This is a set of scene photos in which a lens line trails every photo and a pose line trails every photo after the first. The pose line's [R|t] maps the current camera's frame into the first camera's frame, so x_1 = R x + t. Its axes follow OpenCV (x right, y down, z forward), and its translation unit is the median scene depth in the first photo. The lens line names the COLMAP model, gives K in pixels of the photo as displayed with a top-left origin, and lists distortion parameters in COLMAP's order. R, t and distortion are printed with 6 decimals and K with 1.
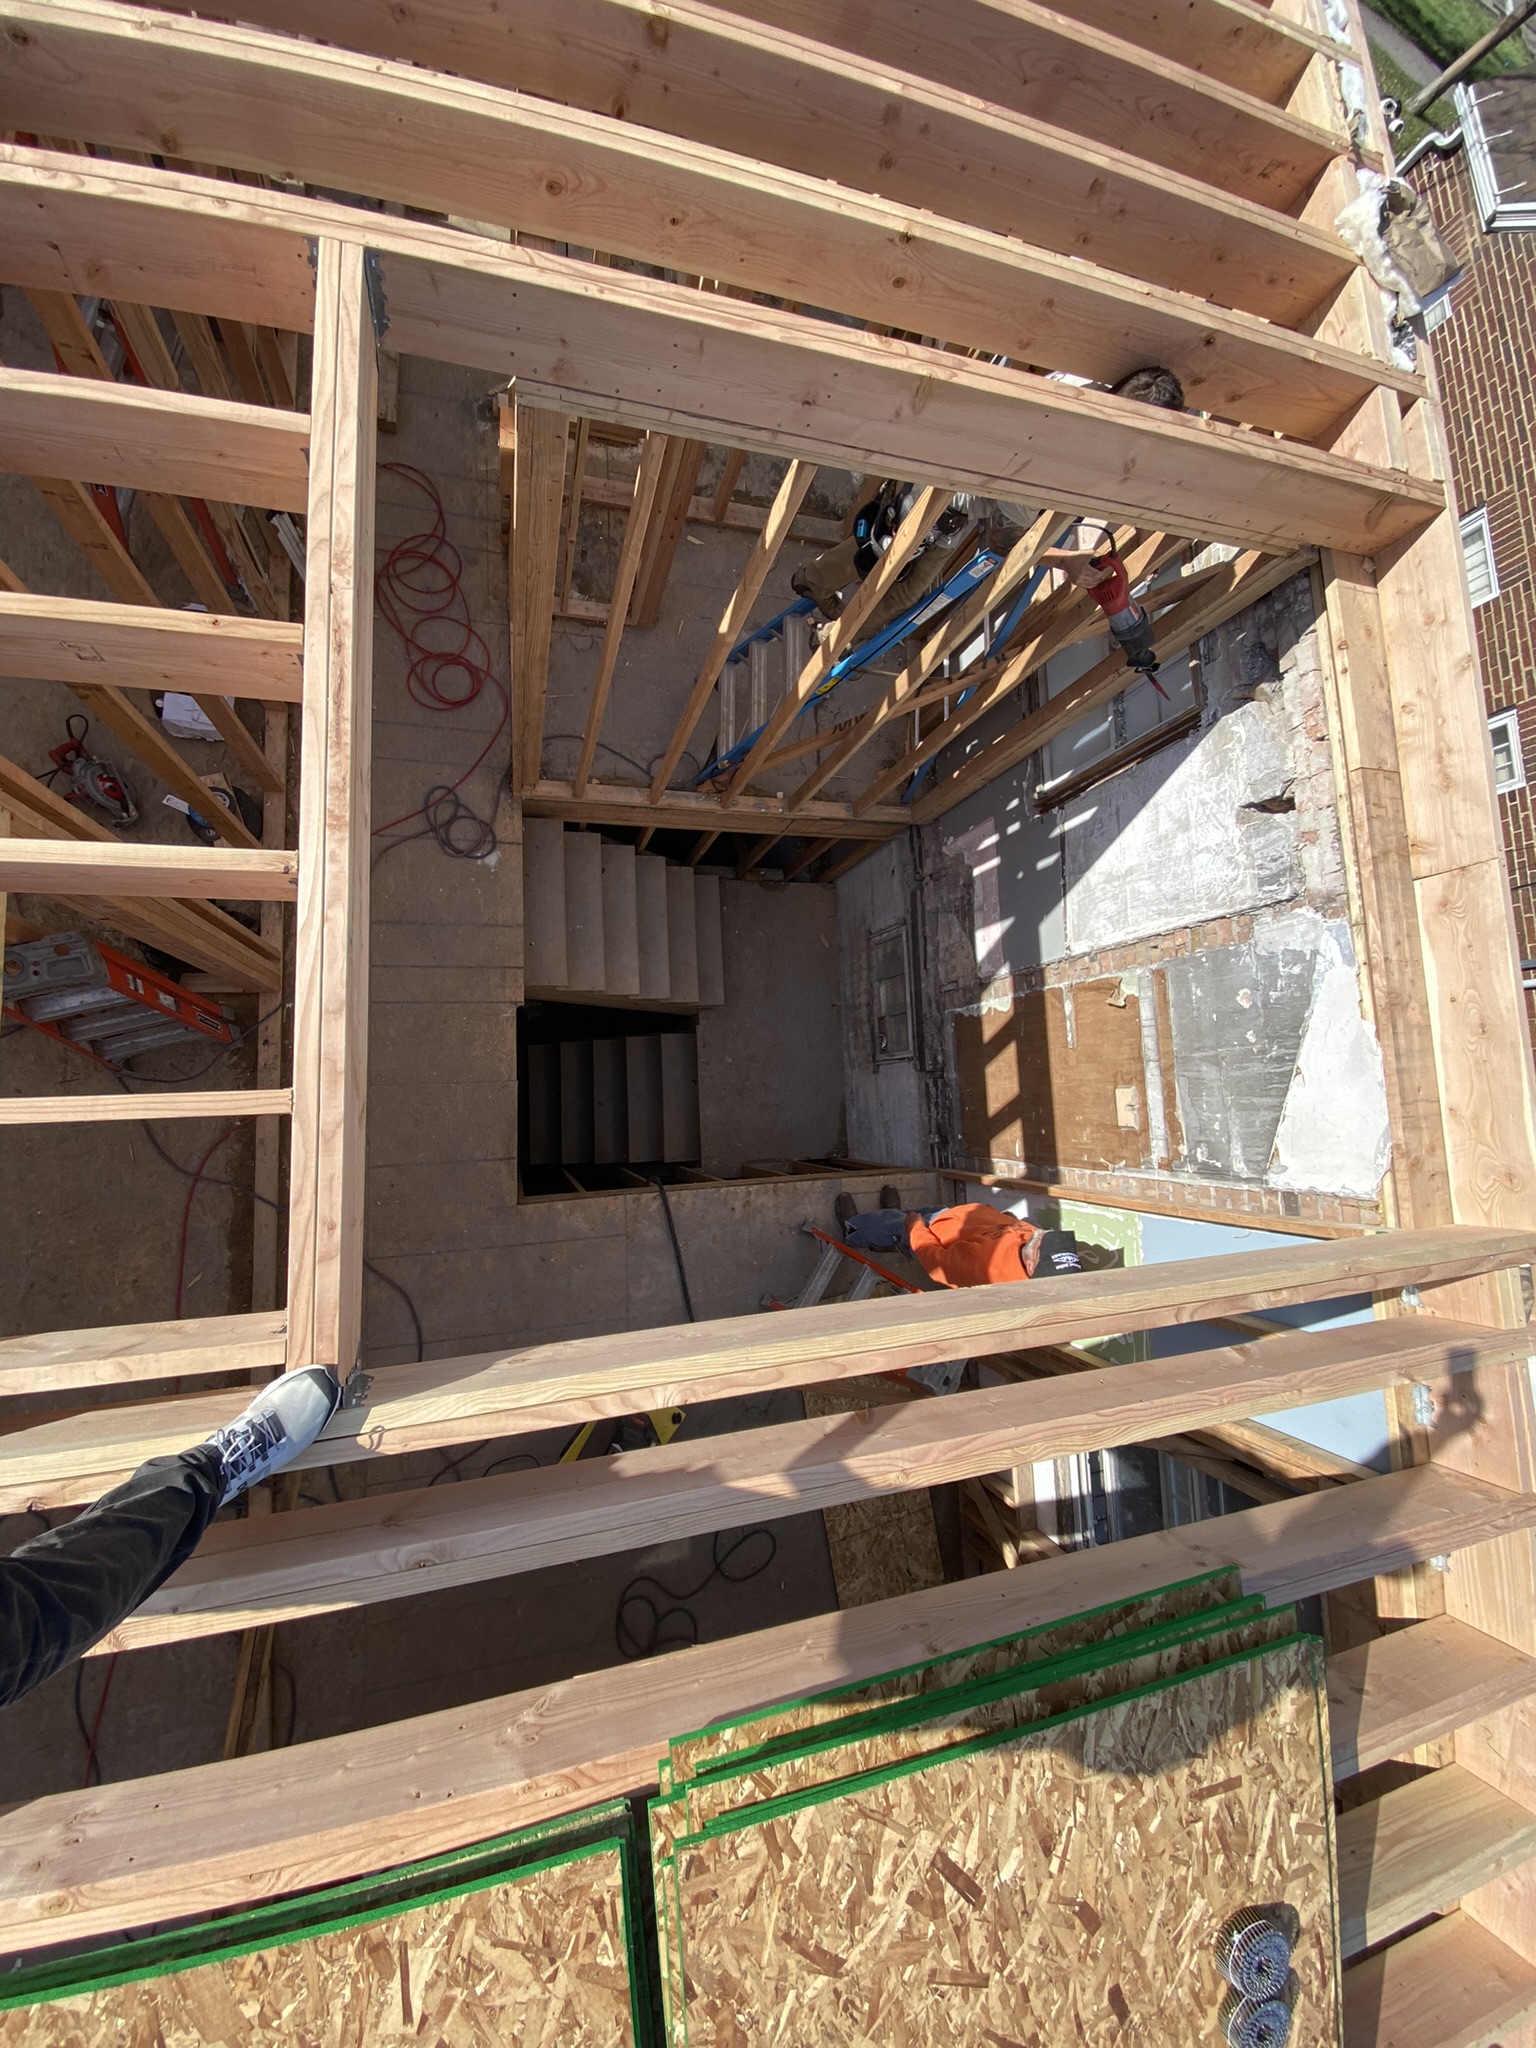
lens RADIAL K [[837.2, 0, 729.6], [0, 837.2, 1013.3], [0, 0, 1]] dist [0.010644, -0.014878]
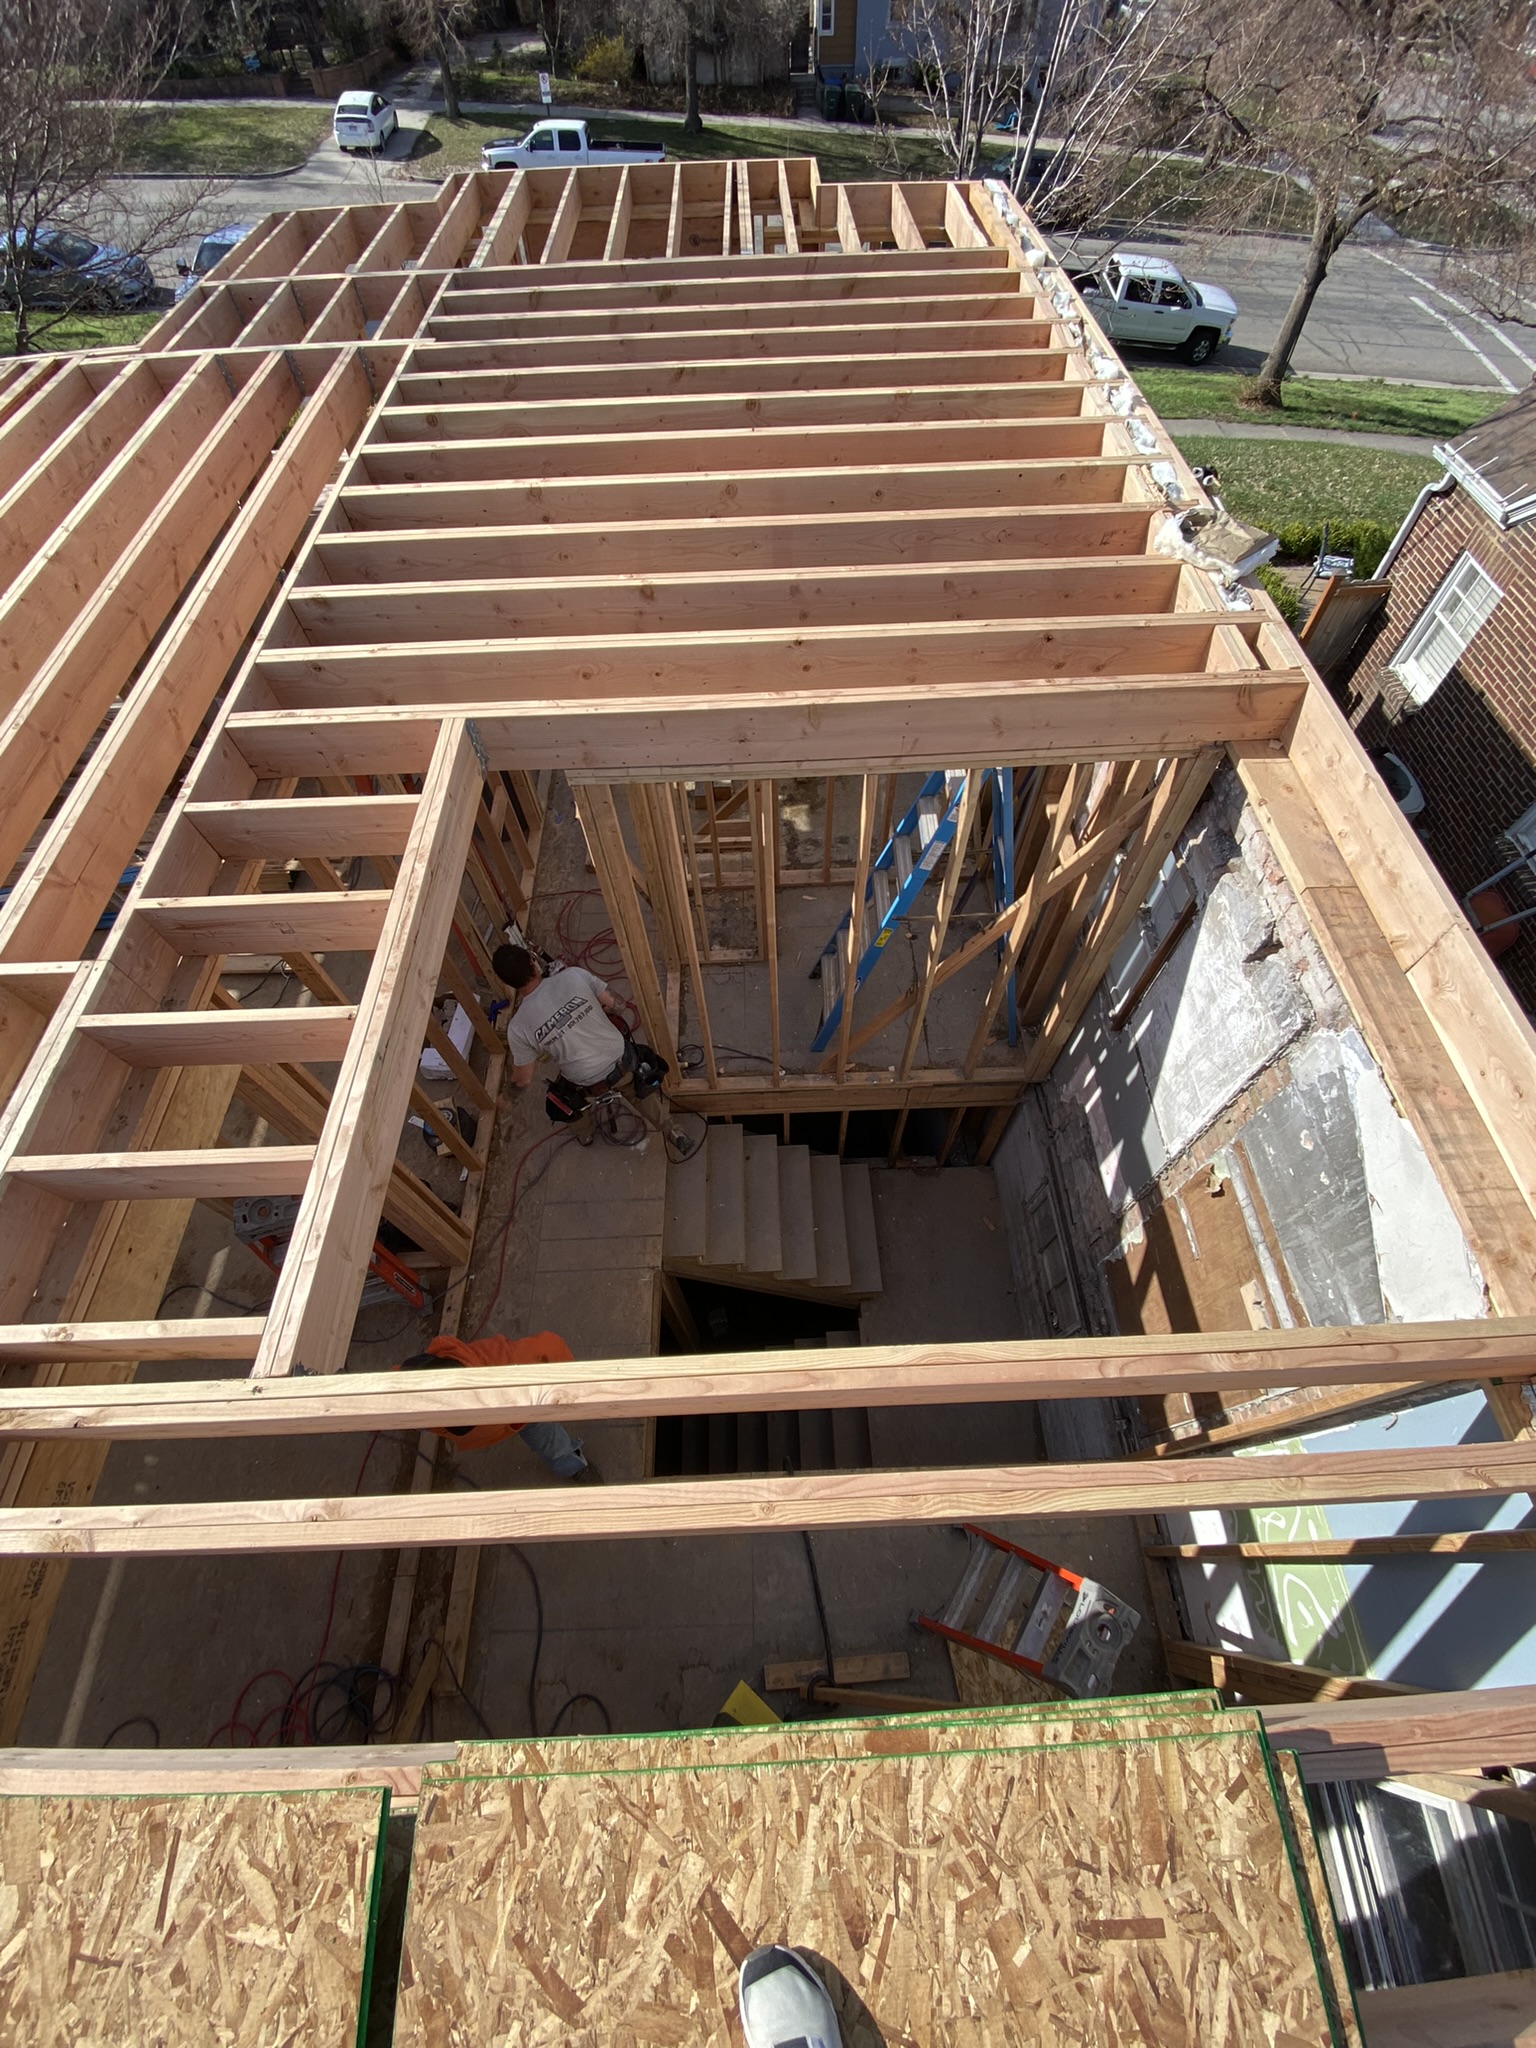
lens RADIAL K [[831.9, 0, 727.1], [0, 831.9, 1015.2], [0, 0, 1]] dist [0.008217, -0.014381]
pose [[0.945510, -0.150278, -0.288839, 0.579420], [0.005980, 0.894980, -0.446067, 0.516805], [0.325539, 0.420033, 0.847111, -0.083618]]
